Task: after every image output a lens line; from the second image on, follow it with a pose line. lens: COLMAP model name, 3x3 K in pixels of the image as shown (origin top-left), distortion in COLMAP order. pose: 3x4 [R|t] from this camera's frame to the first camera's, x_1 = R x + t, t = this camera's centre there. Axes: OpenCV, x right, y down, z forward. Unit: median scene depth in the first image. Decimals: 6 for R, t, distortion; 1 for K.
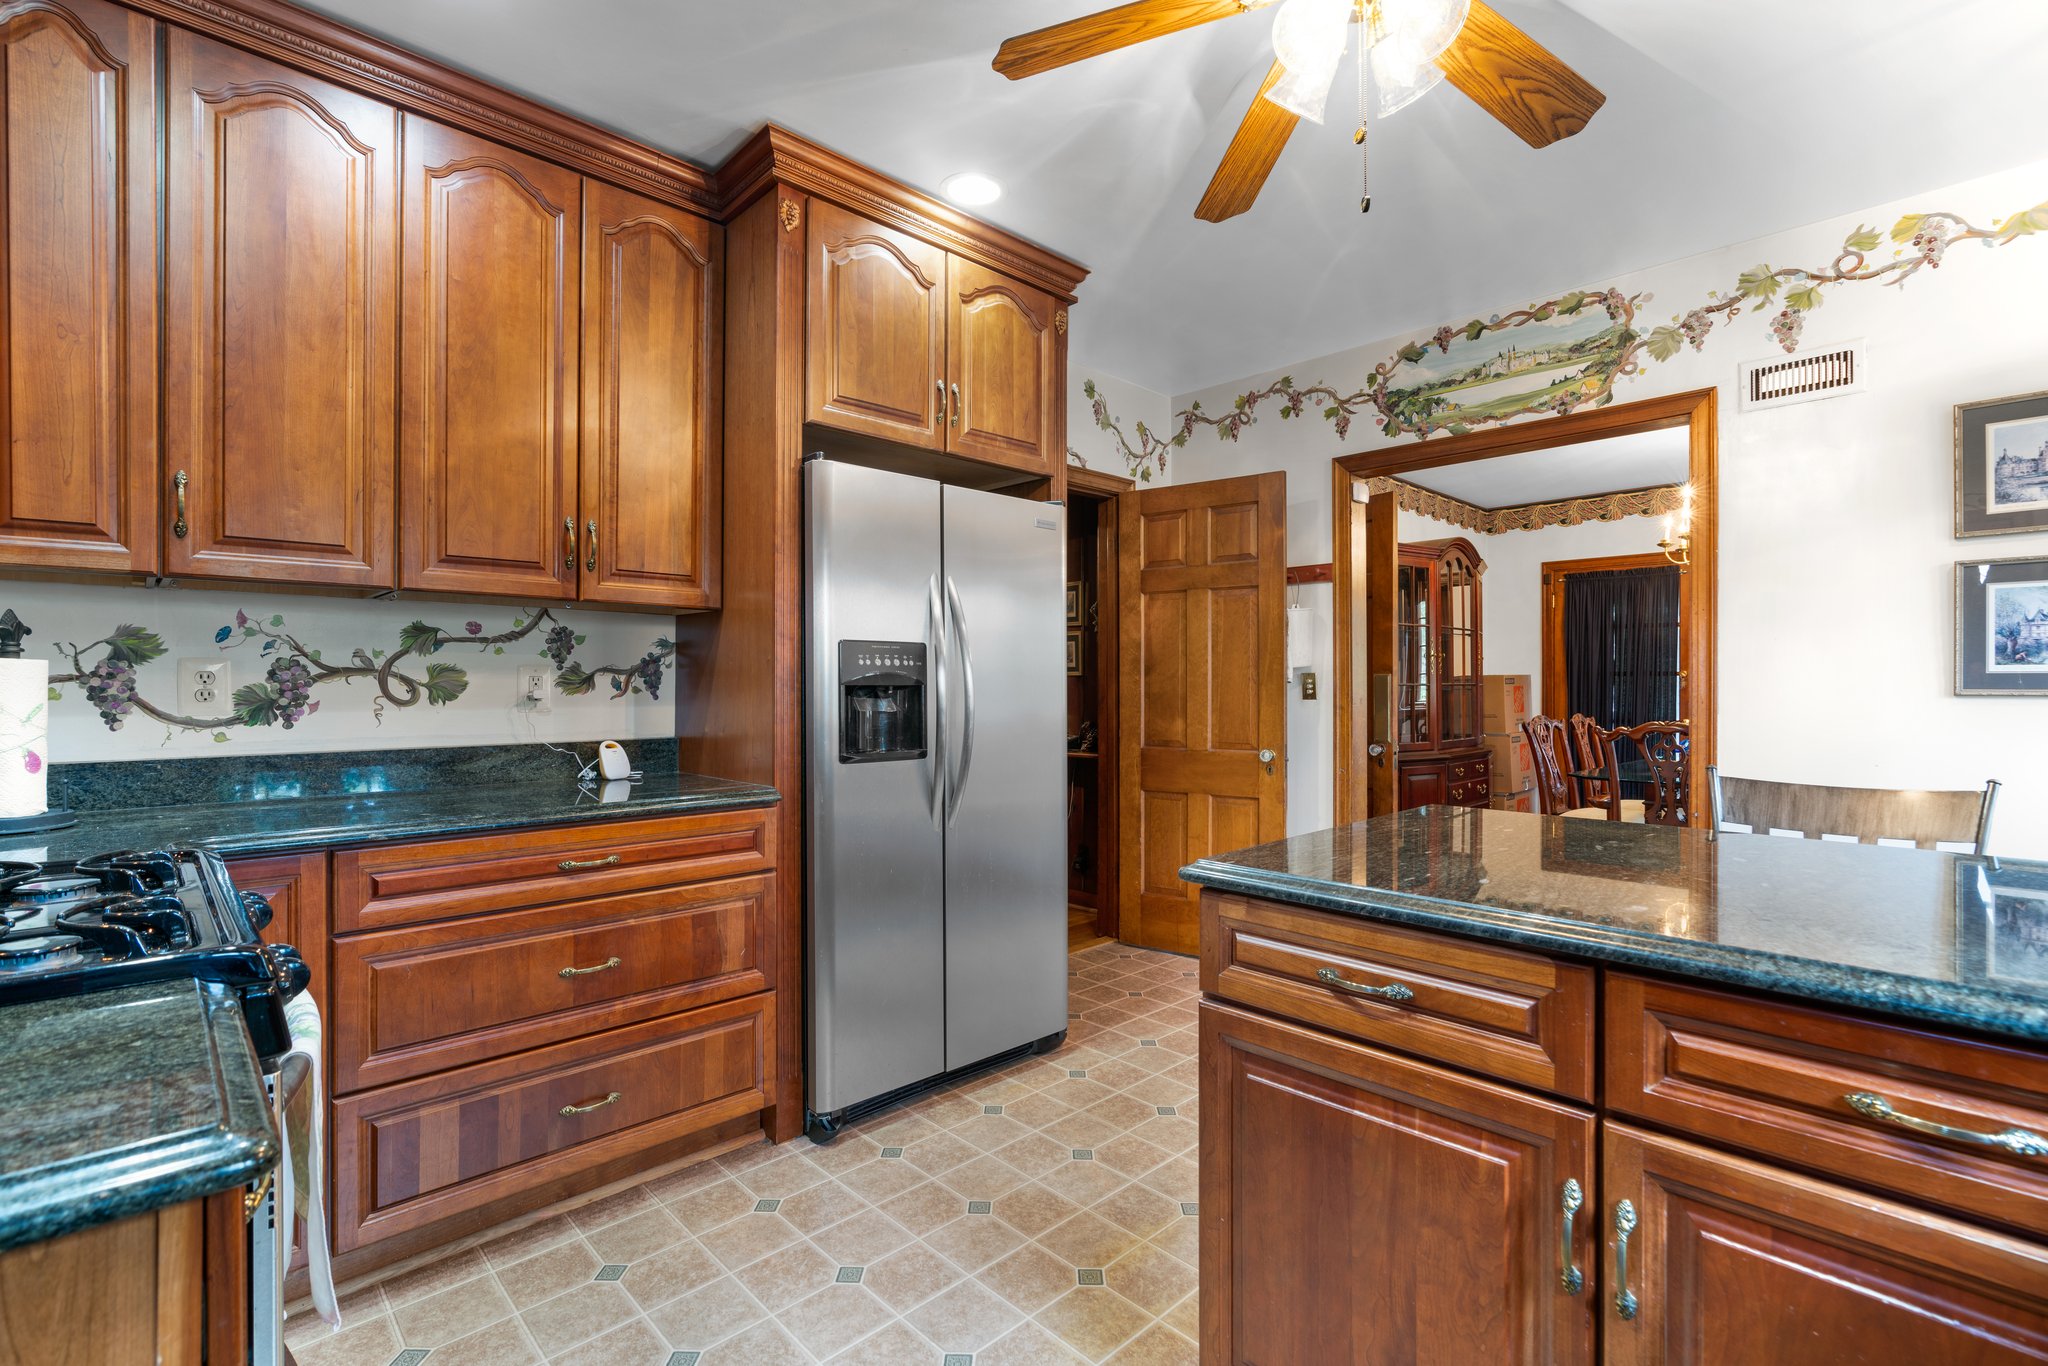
lens RADIAL K [[920.5, 0, 1024.0], [0, 920.5, 683.0], [0, 0, 1]] dist [-0.007758, 0.001153]
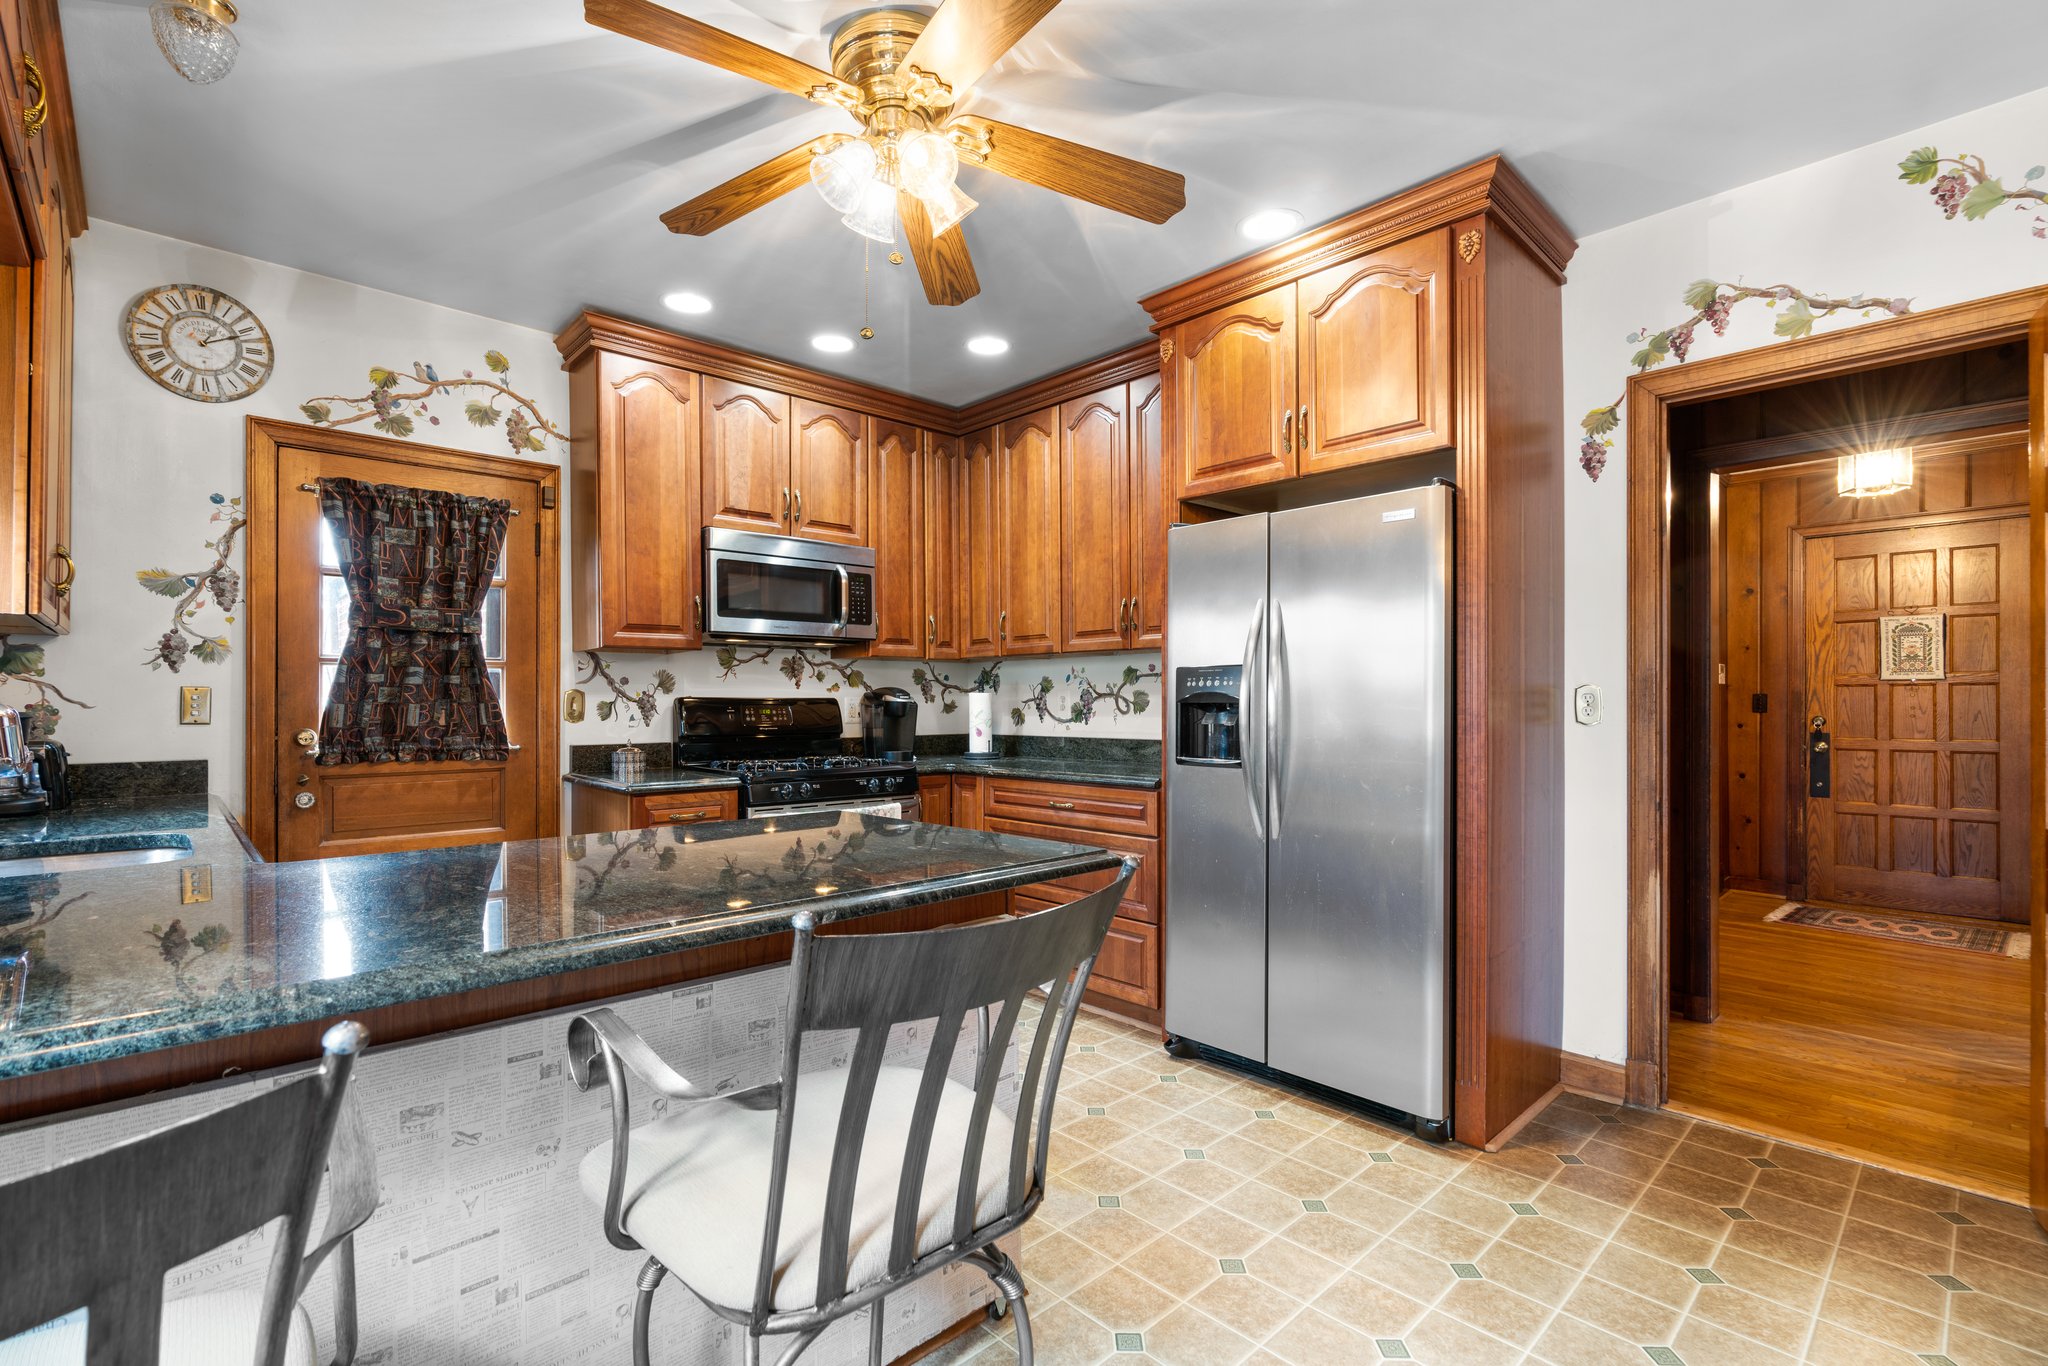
lens RADIAL K [[926.9, 0, 1021.2], [0, 926.9, 700.0], [0, 0, 1]] dist [0.000812, 0.000605]
pose [[-0.005567, -0.002314, -0.999982, 1.087442], [0.004642, 0.999986, -0.002340, 0.000433], [0.999974, -0.004655, -0.005557, 0.791930]]
